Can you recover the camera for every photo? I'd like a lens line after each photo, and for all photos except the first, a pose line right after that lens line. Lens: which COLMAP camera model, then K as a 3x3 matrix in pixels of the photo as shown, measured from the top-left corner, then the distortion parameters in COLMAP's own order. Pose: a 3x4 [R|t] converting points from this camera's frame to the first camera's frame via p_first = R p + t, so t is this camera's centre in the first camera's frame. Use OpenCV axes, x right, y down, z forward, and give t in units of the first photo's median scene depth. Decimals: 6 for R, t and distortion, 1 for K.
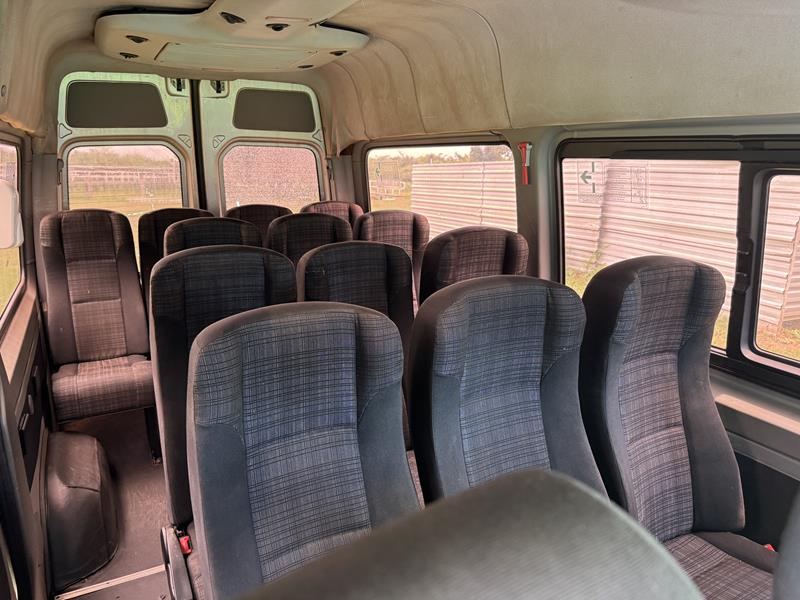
lens RADIAL K [[566.0, 0, 400.0], [0, 566.0, 300.0], [0, 0, 1]] dist [0.040242, -0.079933]
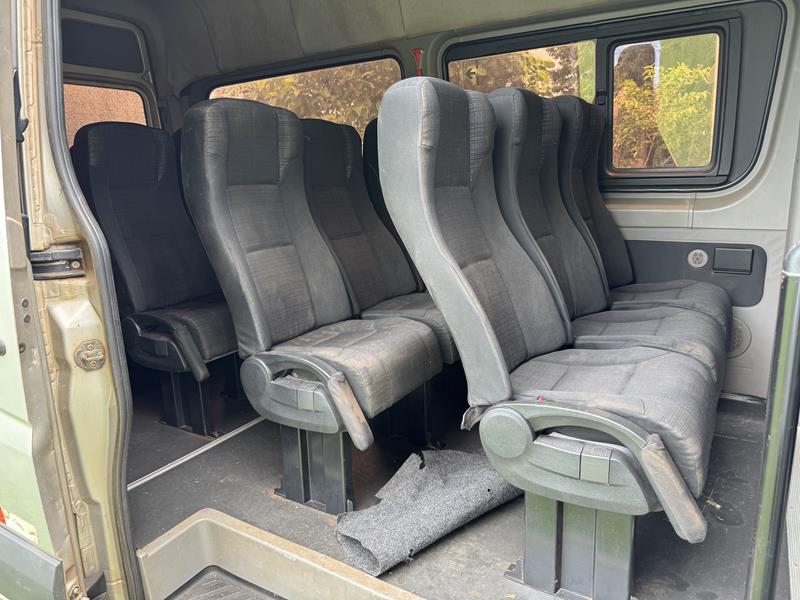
lens RADIAL K [[566.0, 0, 400.0], [0, 566.0, 300.0], [0, 0, 1]] dist [0.040242, -0.079933]
pose [[0.867054, -0.146253, 0.476263, -0.491184], [0.163785, 0.986485, 0.004758, 0.254135], [-0.470522, 0.073879, 0.879290, -0.029956]]
